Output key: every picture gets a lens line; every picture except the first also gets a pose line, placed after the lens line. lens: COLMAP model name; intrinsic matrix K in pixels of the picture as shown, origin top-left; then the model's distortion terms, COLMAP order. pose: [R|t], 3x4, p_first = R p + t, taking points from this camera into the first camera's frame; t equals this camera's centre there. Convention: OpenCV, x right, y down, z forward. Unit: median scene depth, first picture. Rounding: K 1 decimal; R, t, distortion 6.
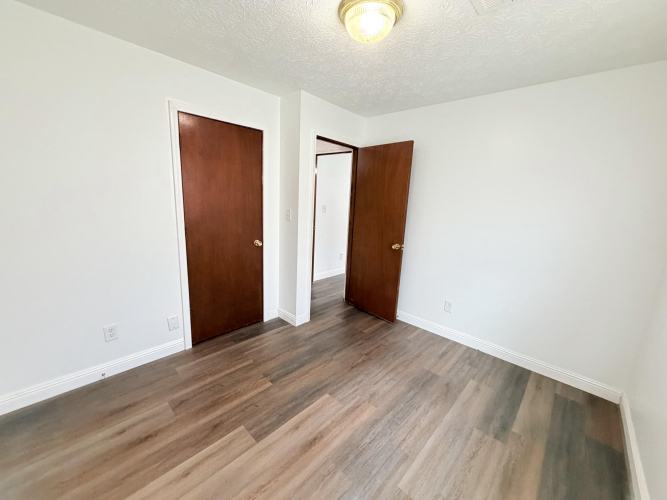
lens RADIAL K [[266.6, 0, 331.1], [0, 266.6, 251.1], [0, 0, 1]] dist [0.001005, -0.000353]
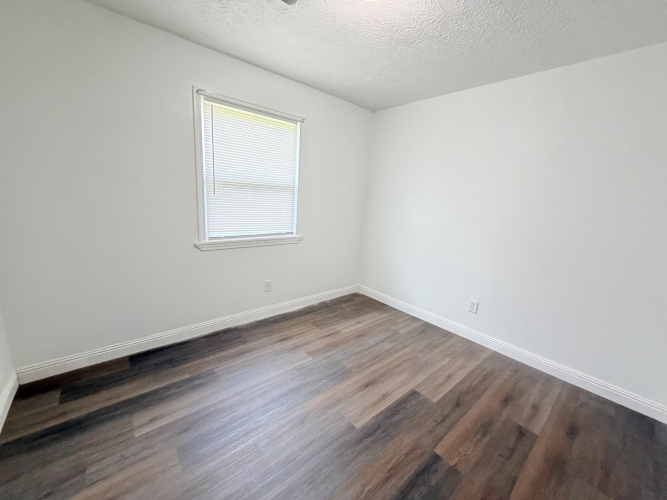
lens RADIAL K [[266.6, 0, 331.1], [0, 266.6, 251.1], [0, 0, 1]] dist [0.001005, -0.000353]
pose [[-0.988532, -0.129335, 0.077950, 0.075465], [-0.087460, 0.911159, 0.402666, -0.290049], [-0.123103, 0.391231, -0.912022, 1.678965]]
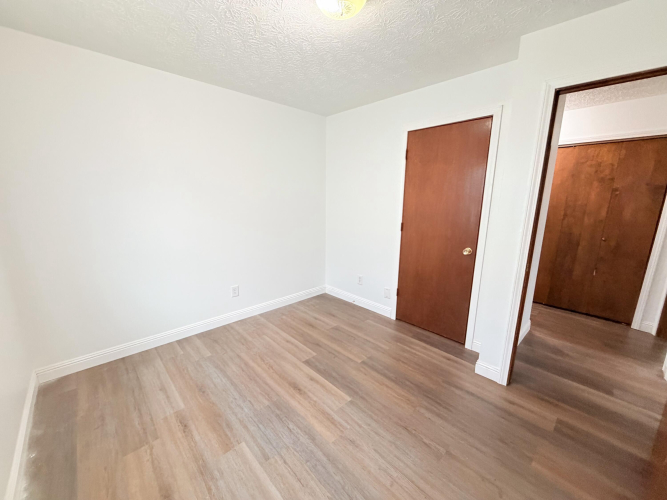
lens RADIAL K [[266.6, 0, 331.1], [0, 266.6, 251.1], [0, 0, 1]] dist [0.001005, -0.000353]
pose [[-0.055323, 0.155636, -0.986264, 0.921284], [-0.213886, 0.963000, 0.163962, -0.120454], [0.975291, 0.220019, -0.019988, 0.914257]]
